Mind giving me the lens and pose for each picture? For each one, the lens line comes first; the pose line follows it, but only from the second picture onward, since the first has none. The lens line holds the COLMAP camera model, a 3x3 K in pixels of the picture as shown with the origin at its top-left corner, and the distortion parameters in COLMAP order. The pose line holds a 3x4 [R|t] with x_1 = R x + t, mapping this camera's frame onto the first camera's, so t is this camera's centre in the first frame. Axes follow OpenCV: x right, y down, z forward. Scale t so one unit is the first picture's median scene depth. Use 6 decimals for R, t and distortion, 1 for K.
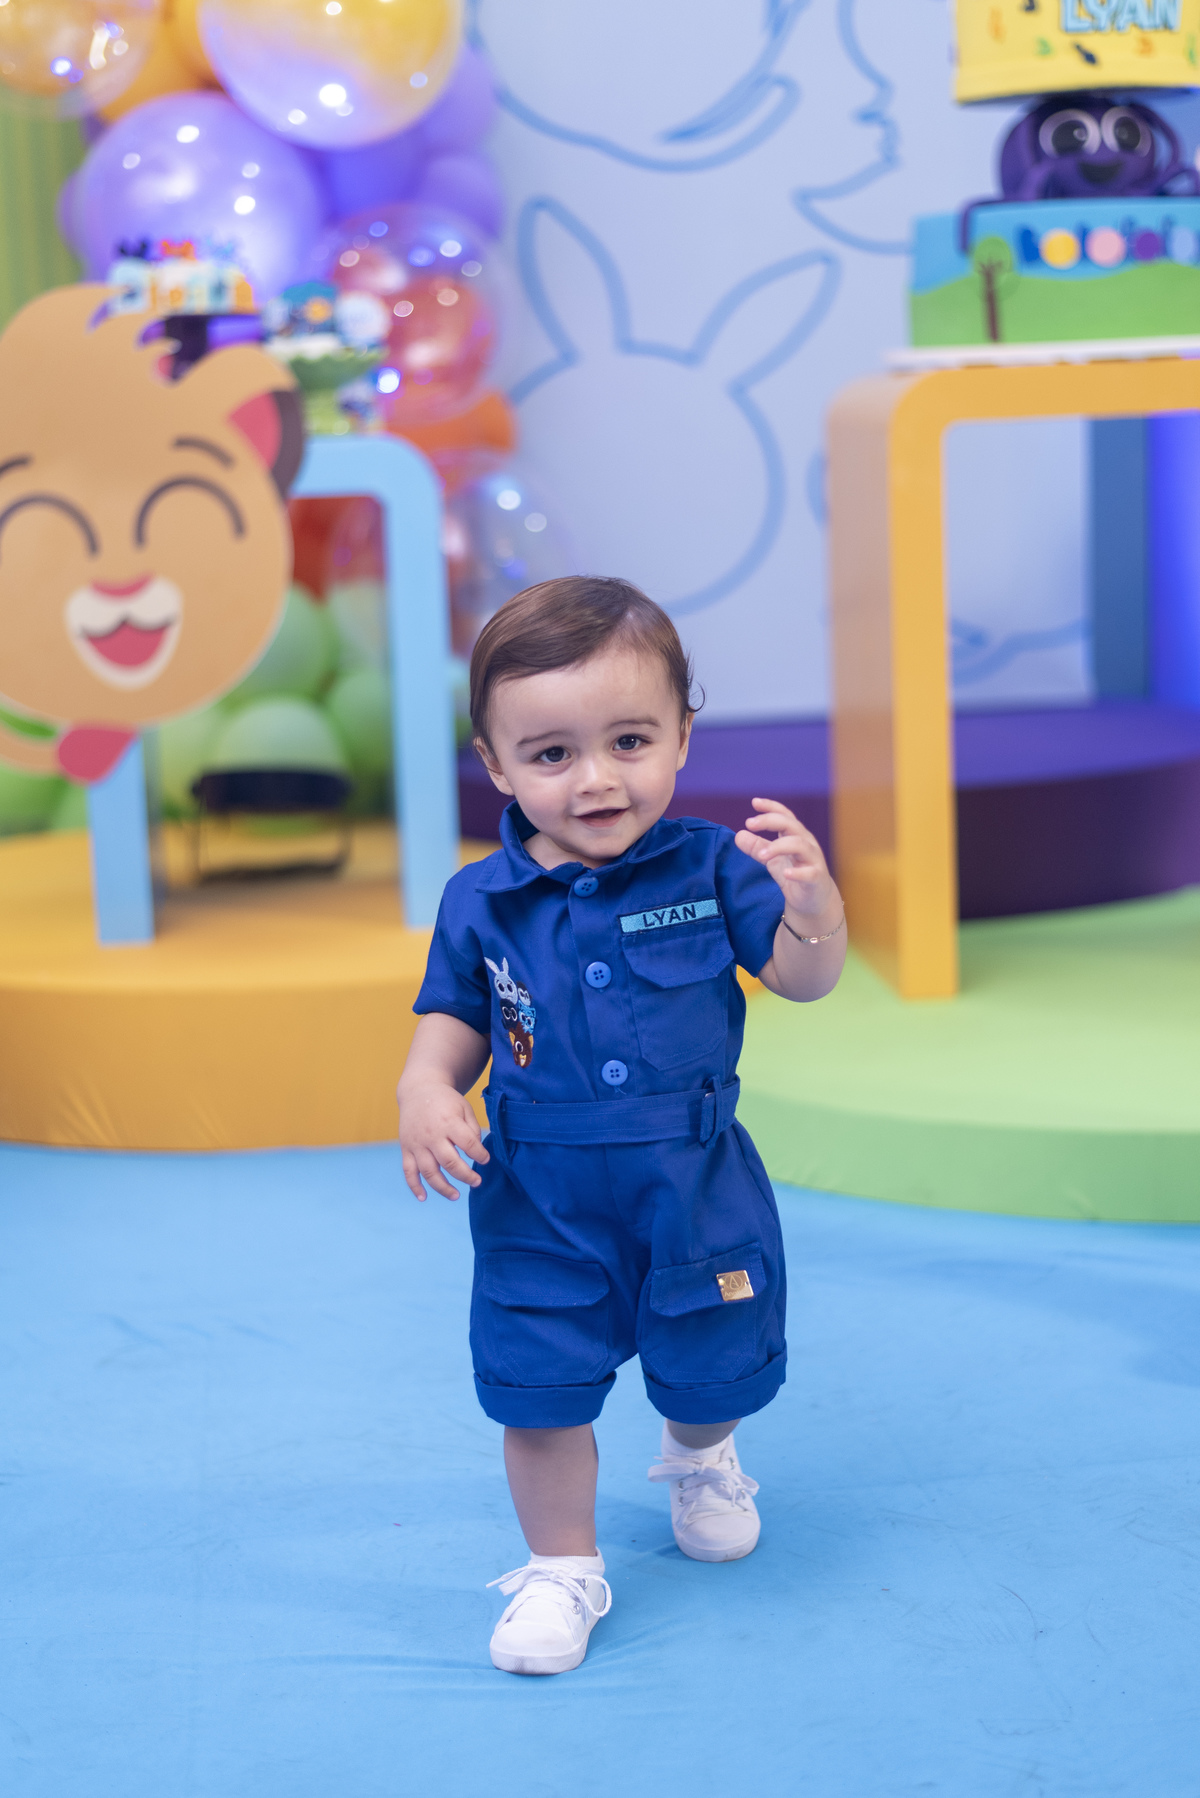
lens RADIAL K [[2748.2, 0, 600.0], [0, 2748.2, 899.0], [0, 0, 1]] dist [0.011273, -0.072763]
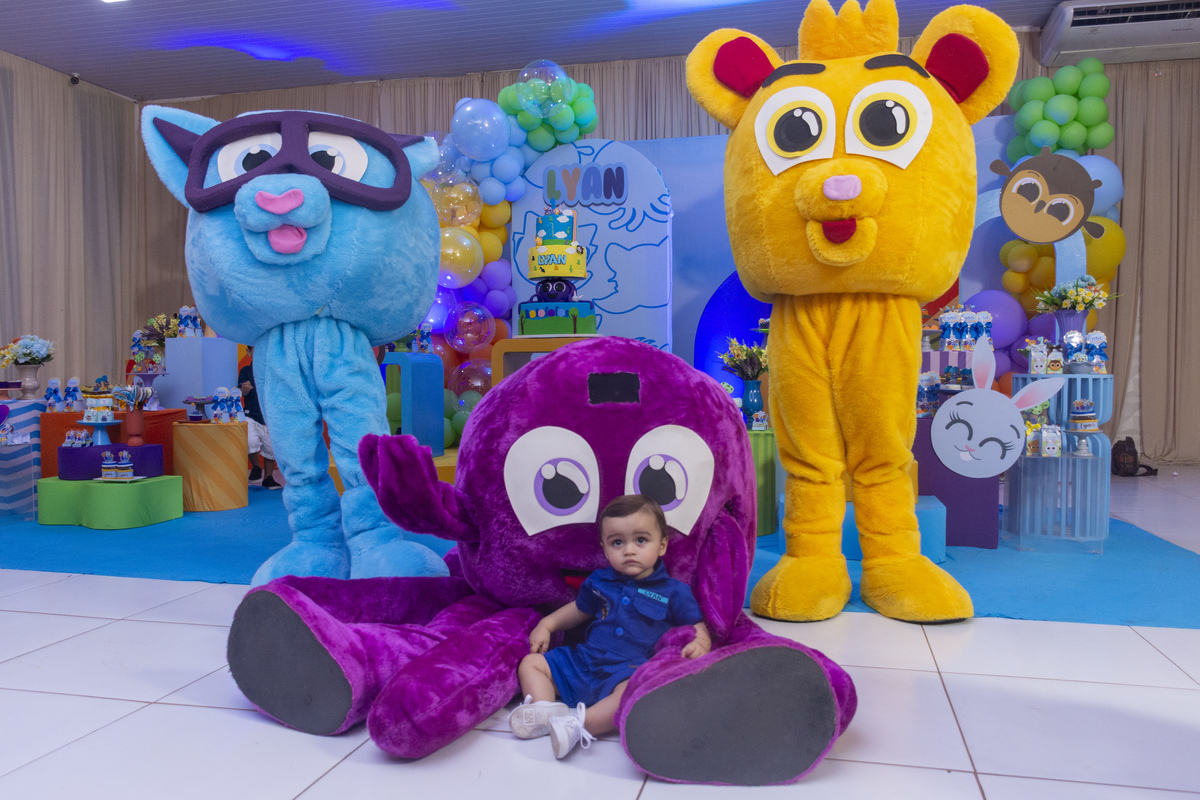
lens RADIAL K [[950.9, 0, 600.0], [0, 950.9, 400.0], [0, 0, 1]] dist [0.002223, -0.004932]
pose [[0.934259, 0.044909, -0.353756, 0.785988], [-0.093733, 0.988081, -0.122108, 0.070571], [0.344056, 0.147239, 0.927333, -0.328680]]
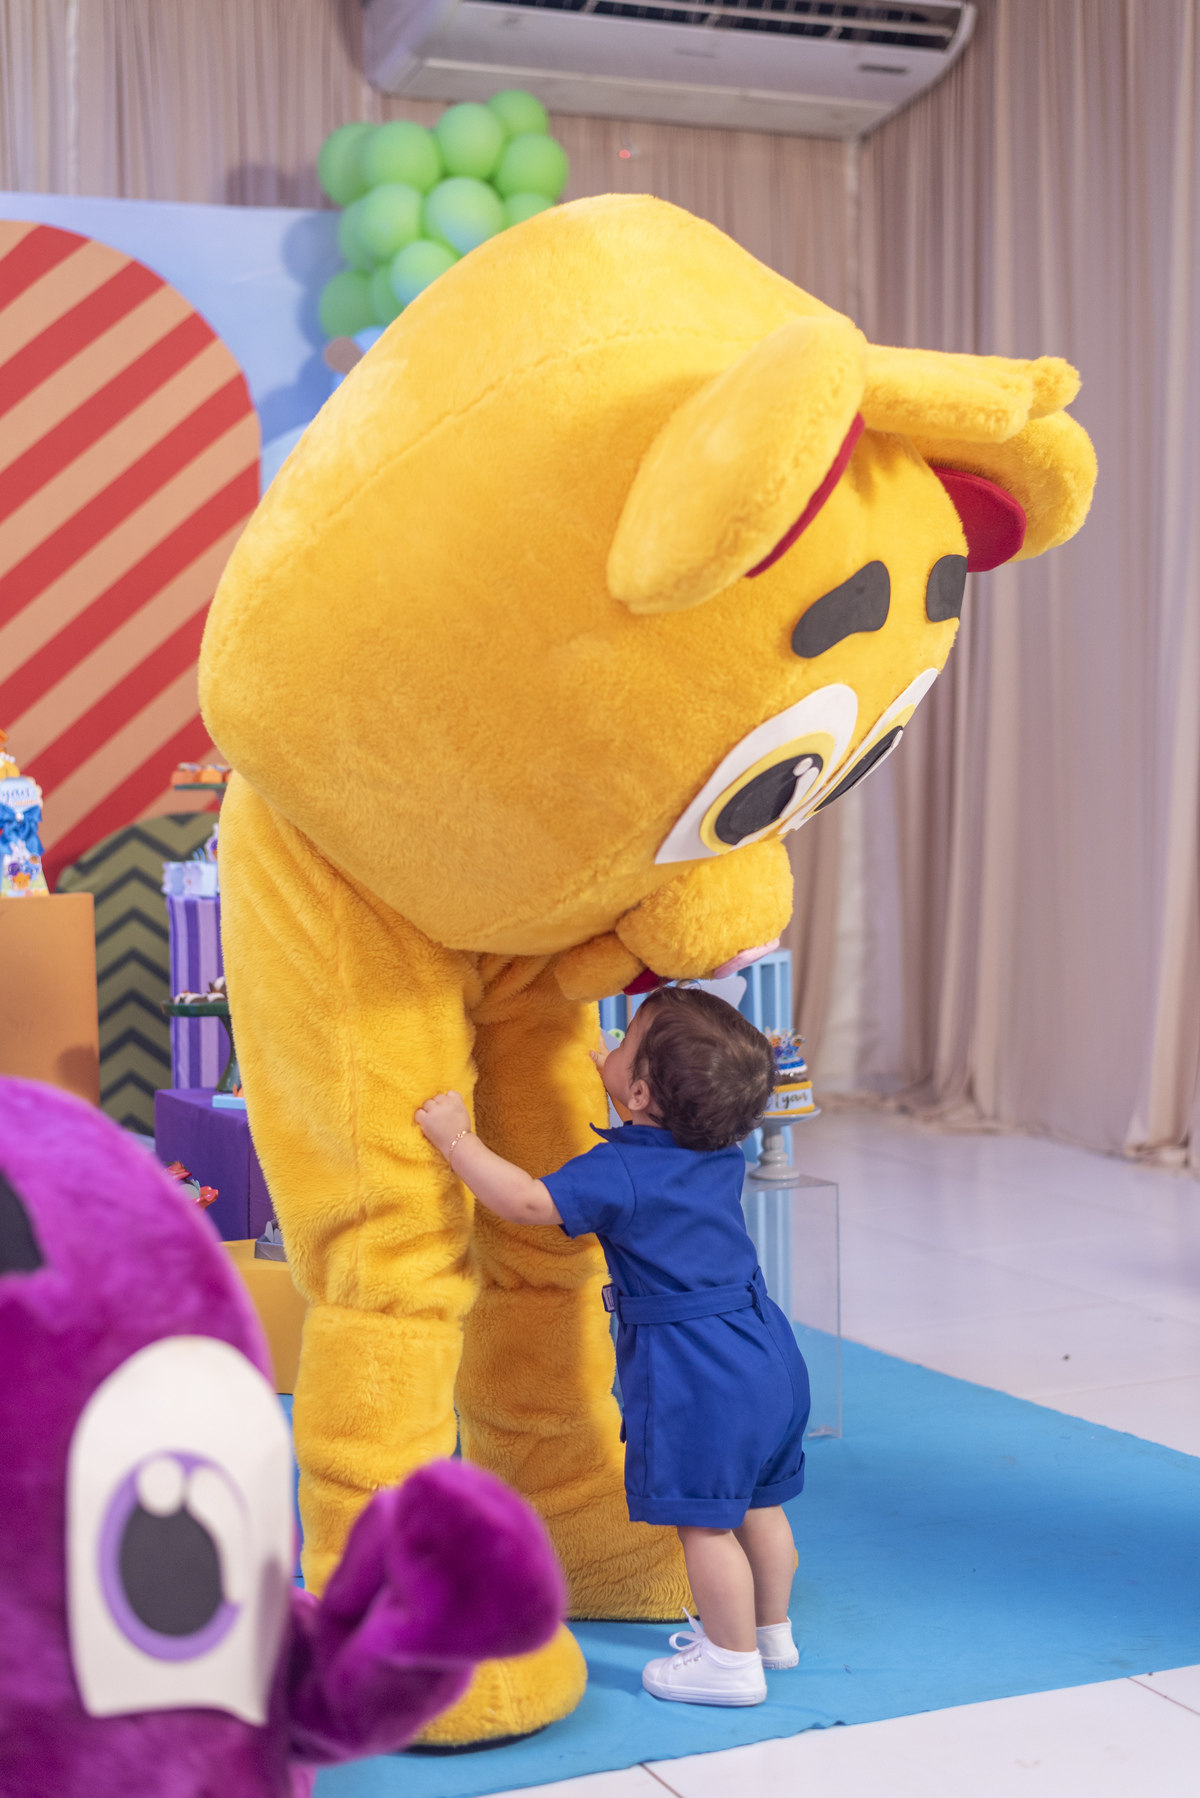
lens RADIAL K [[2619.9, 0, 600.0], [0, 2619.9, 899.0], [0, 0, 1]] dist [0.023286, 0.026268]
pose [[0.966918, 0.006185, 0.255012, 0.556410], [0.032963, 0.988295, -0.148954, -0.004143], [-0.252948, 0.152433, 0.955396, -0.196540]]
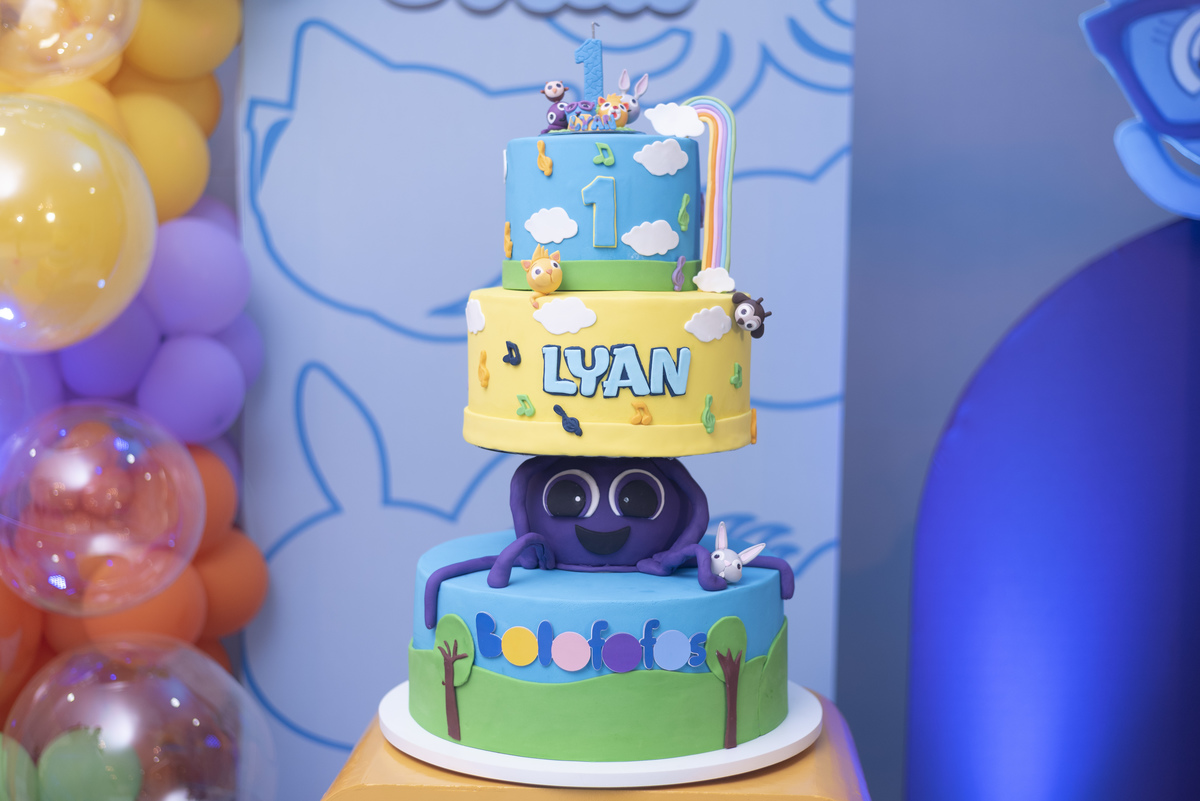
lens RADIAL K [[1834.1, 0, 600.0], [0, 1834.1, 400.5], [0, 0, 1]] dist [0.011273, -0.072763]
pose [[0.986645, 0.066637, -0.148630, 0.264009], [-0.078957, 0.993776, -0.078583, -0.263714], [0.142468, 0.089269, 0.985766, 0.432715]]
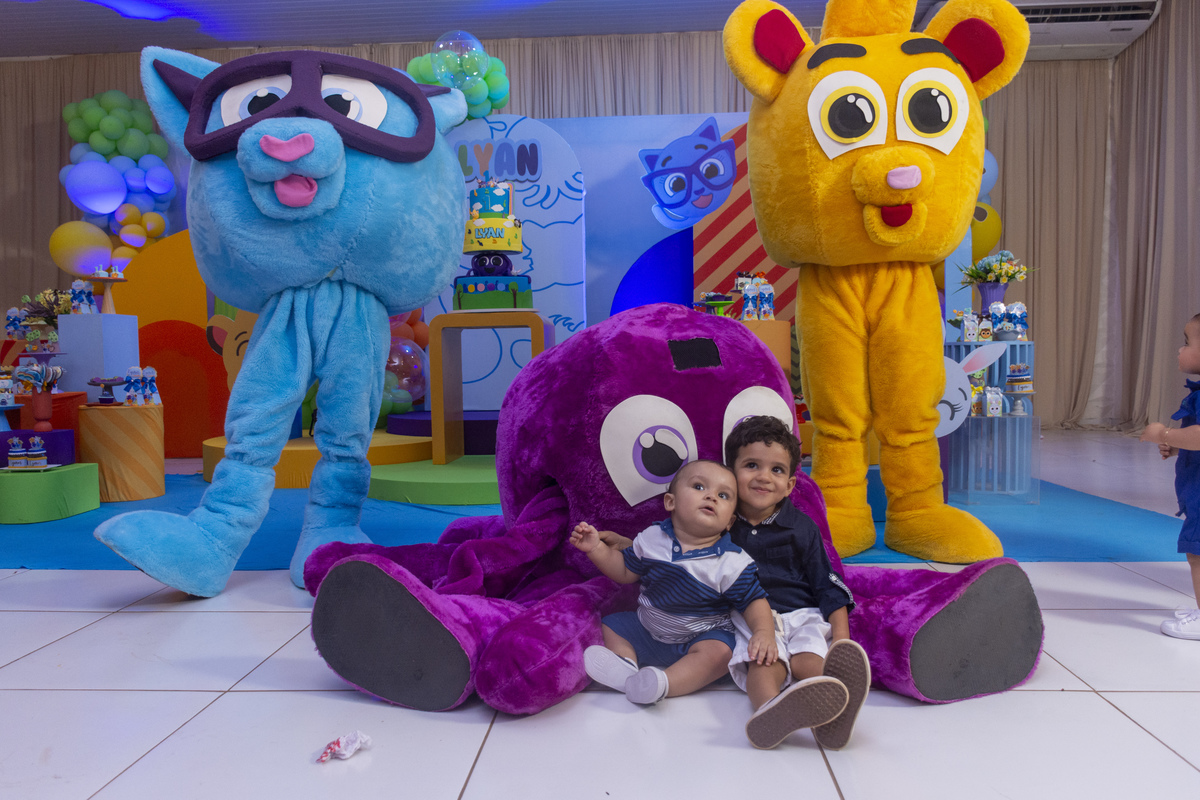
lens RADIAL K [[938.7, 0, 600.0], [0, 938.7, 400.0], [0, 0, 1]] dist [-0.001536, 0.003414]
pose [[0.982859, 0.030825, -0.181761, 0.618168], [-0.053874, 0.990910, -0.123270, 0.101988], [0.176309, 0.130949, 0.975586, -0.351137]]
